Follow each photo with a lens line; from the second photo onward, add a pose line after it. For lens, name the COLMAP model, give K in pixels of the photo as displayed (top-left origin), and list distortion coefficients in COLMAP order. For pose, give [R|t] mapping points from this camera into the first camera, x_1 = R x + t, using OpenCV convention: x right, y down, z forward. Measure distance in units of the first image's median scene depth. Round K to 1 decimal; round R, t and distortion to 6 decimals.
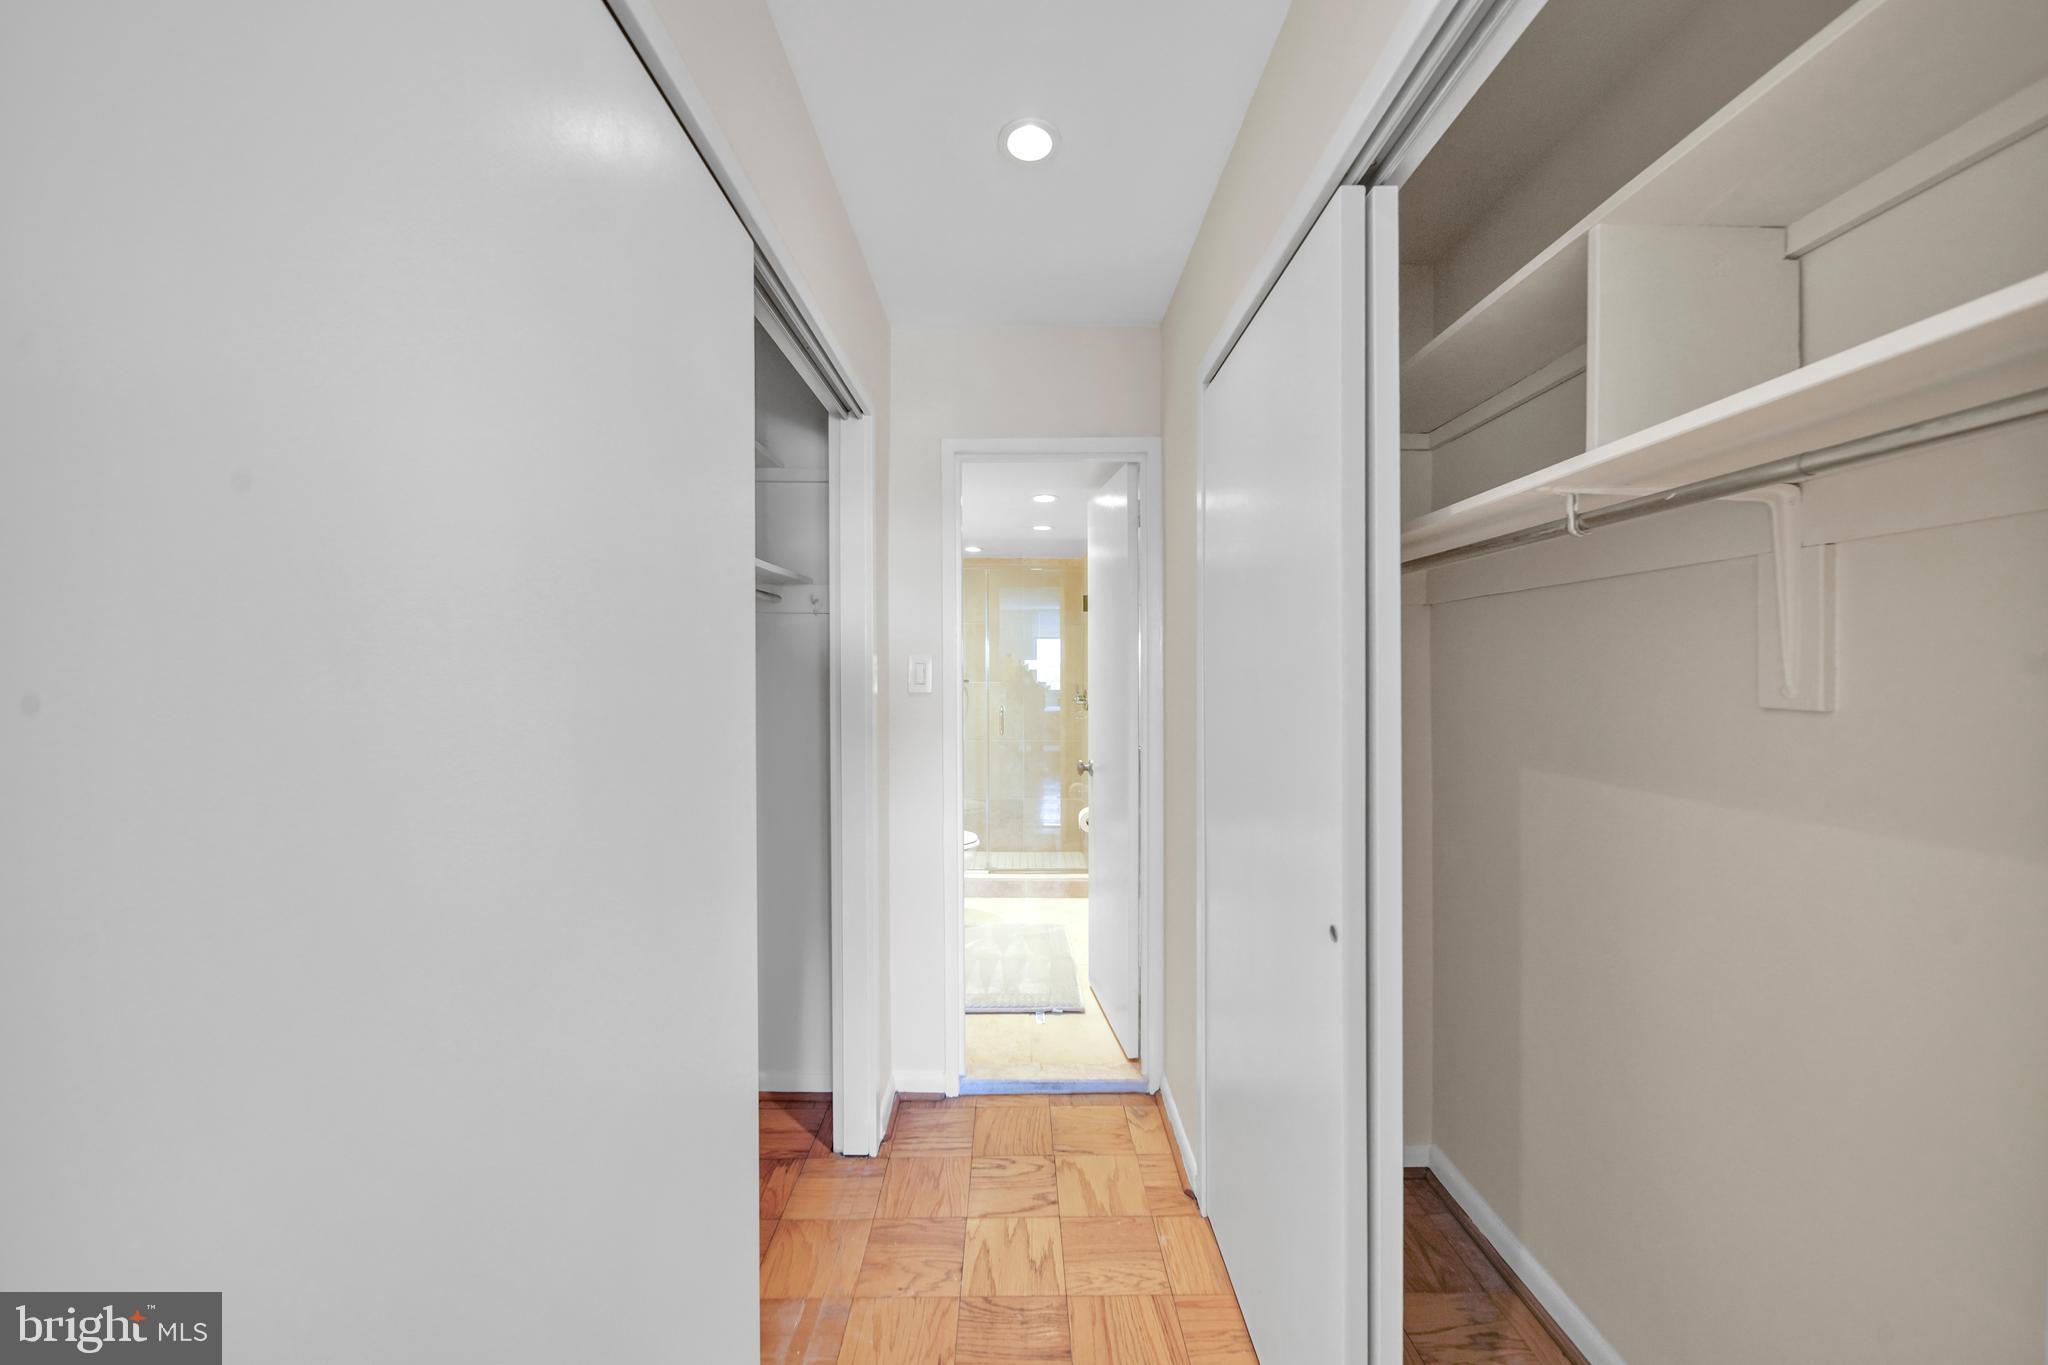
lens RADIAL K [[745.6, 0, 1019.6], [0, 745.6, 683.8], [0, 0, 1]] dist [-0.001184, -0.000287]
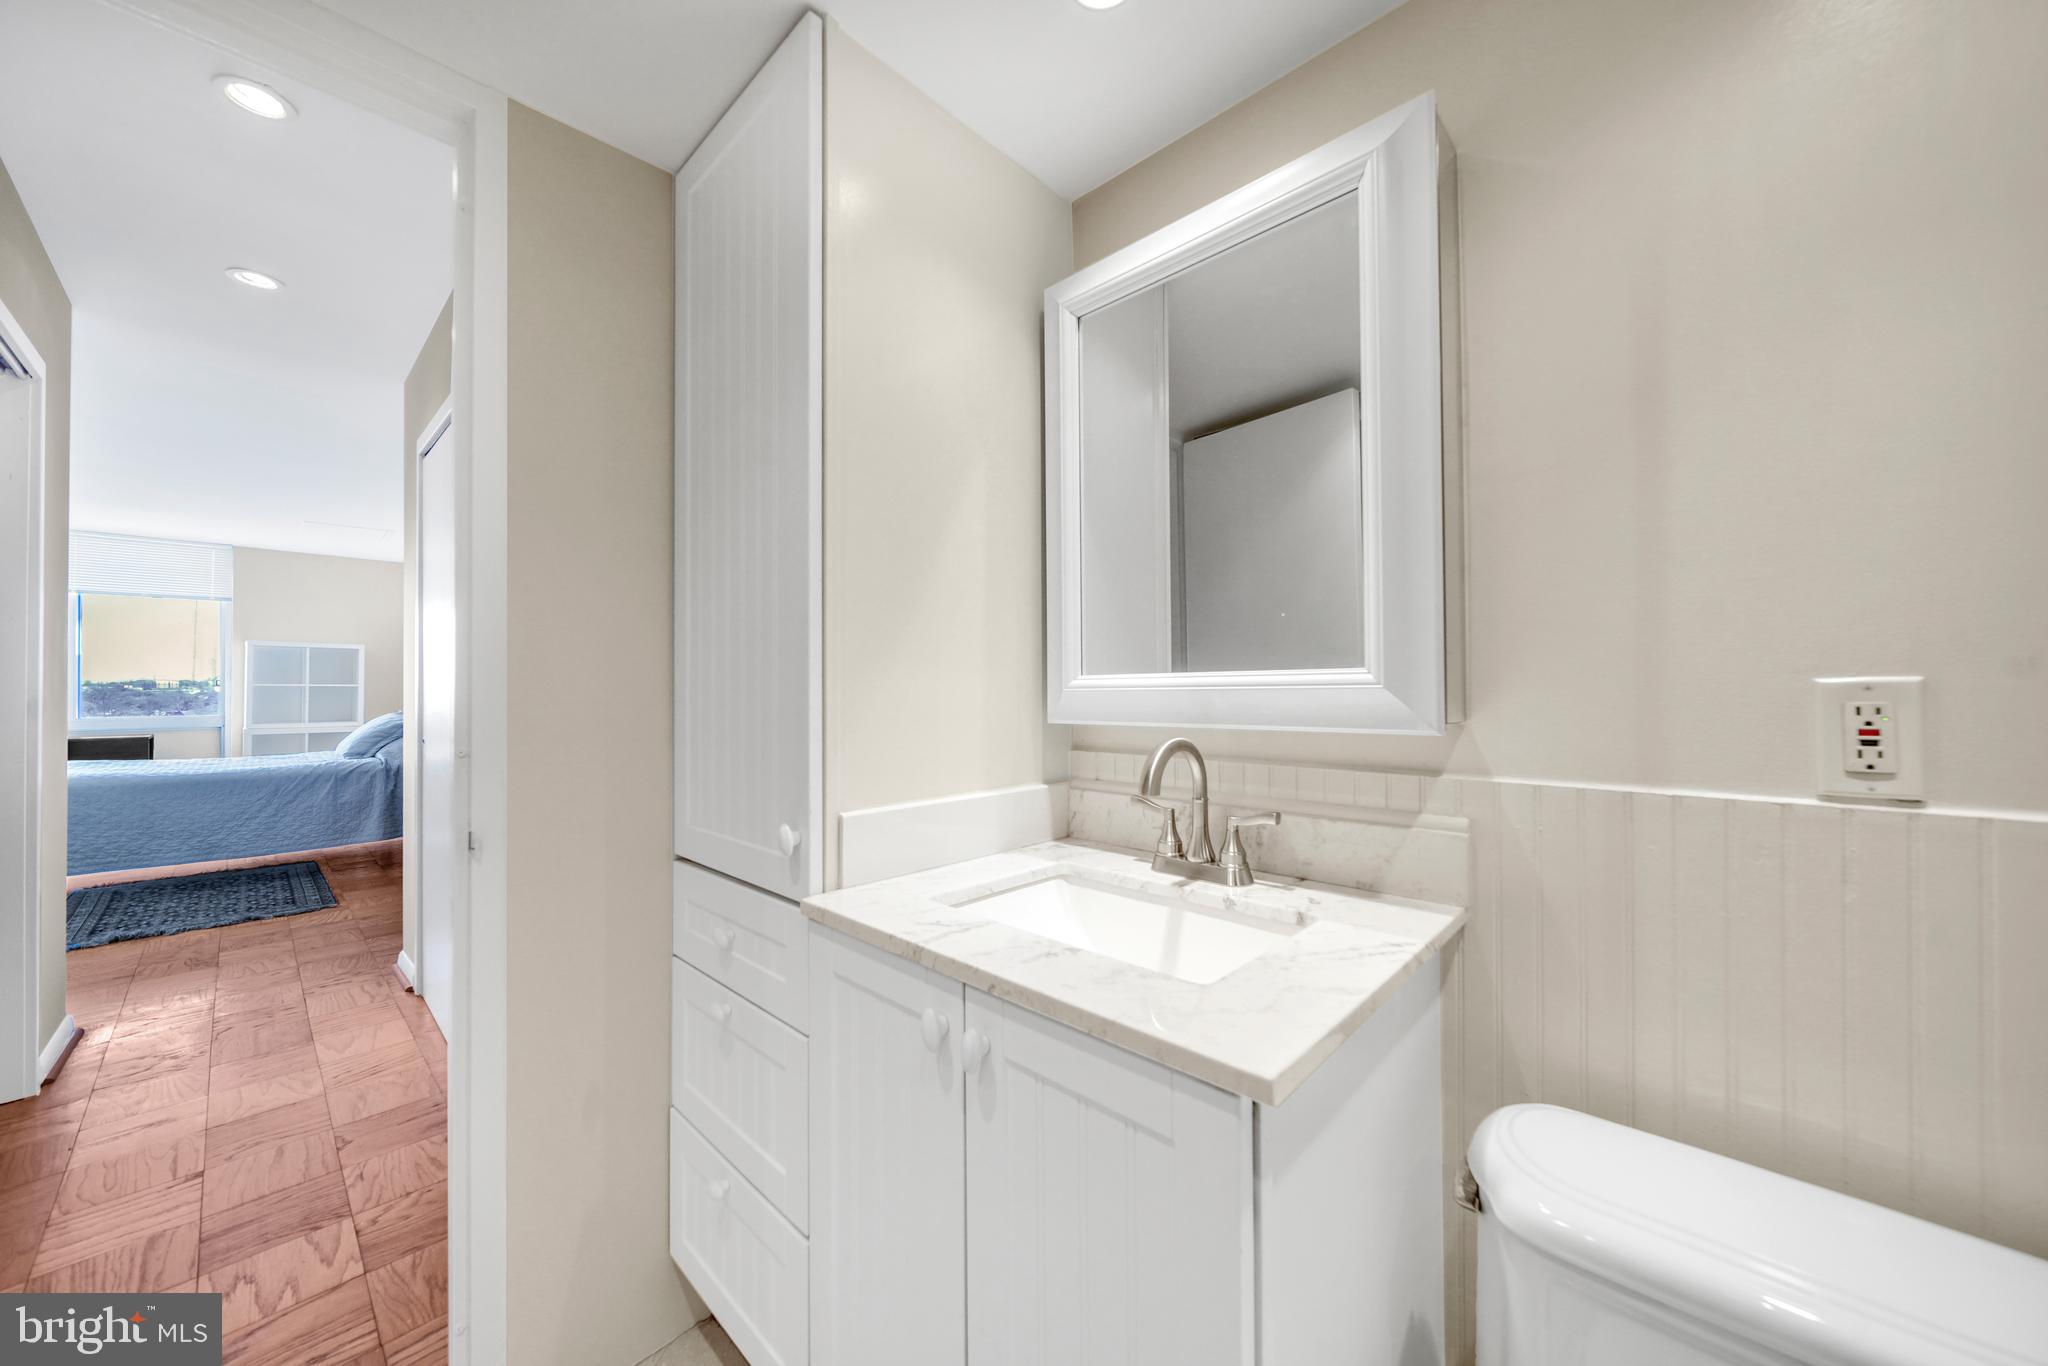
lens RADIAL K [[745.6, 0, 1019.6], [0, 745.6, 684.3], [0, 0, 1]] dist [-0.001184, -0.000287]
pose [[-0.691973, -0.002453, -0.721919, 0.007431], [-0.005752, 0.999981, 0.002115, 0.023435], [0.721900, 0.005616, -0.691974, 0.702505]]
